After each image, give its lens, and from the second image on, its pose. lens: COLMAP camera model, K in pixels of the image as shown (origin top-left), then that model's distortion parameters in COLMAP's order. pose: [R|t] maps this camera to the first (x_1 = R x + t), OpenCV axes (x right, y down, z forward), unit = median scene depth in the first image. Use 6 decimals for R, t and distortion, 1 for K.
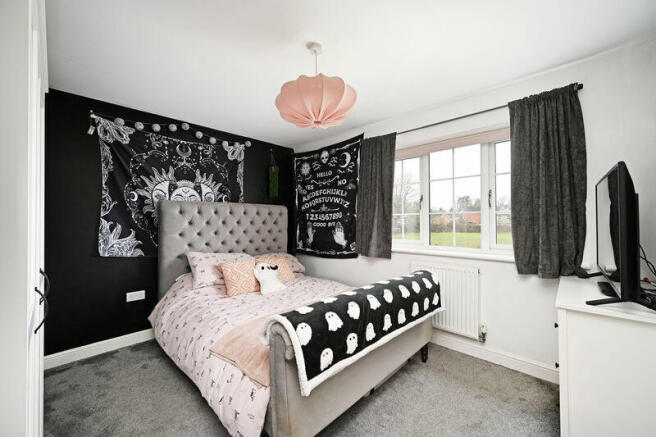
lens RADIAL K [[257.5, 0, 327.3], [0, 257.5, 218.8], [0, 0, 1]] dist [0.002519, 0.000168]
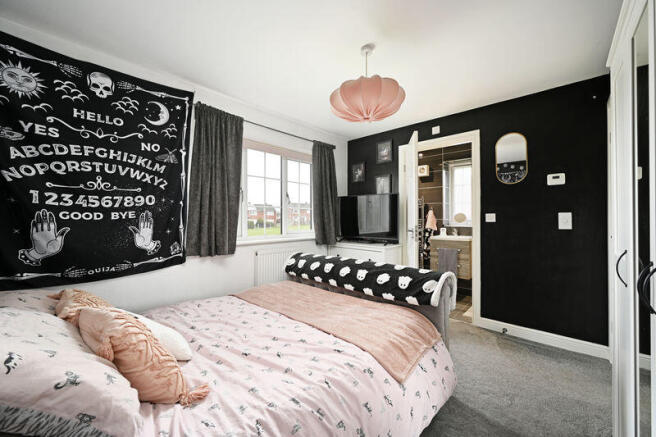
lens RADIAL K [[257.5, 0, 326.4], [0, 257.5, 216.2], [0, 0, 1]] dist [0.002519, 0.000168]
pose [[-0.006475, 0.011539, 0.999912, -0.550698], [-0.008896, 0.999893, -0.011597, 0.025953], [-0.999939, -0.008971, -0.006371, 0.570349]]
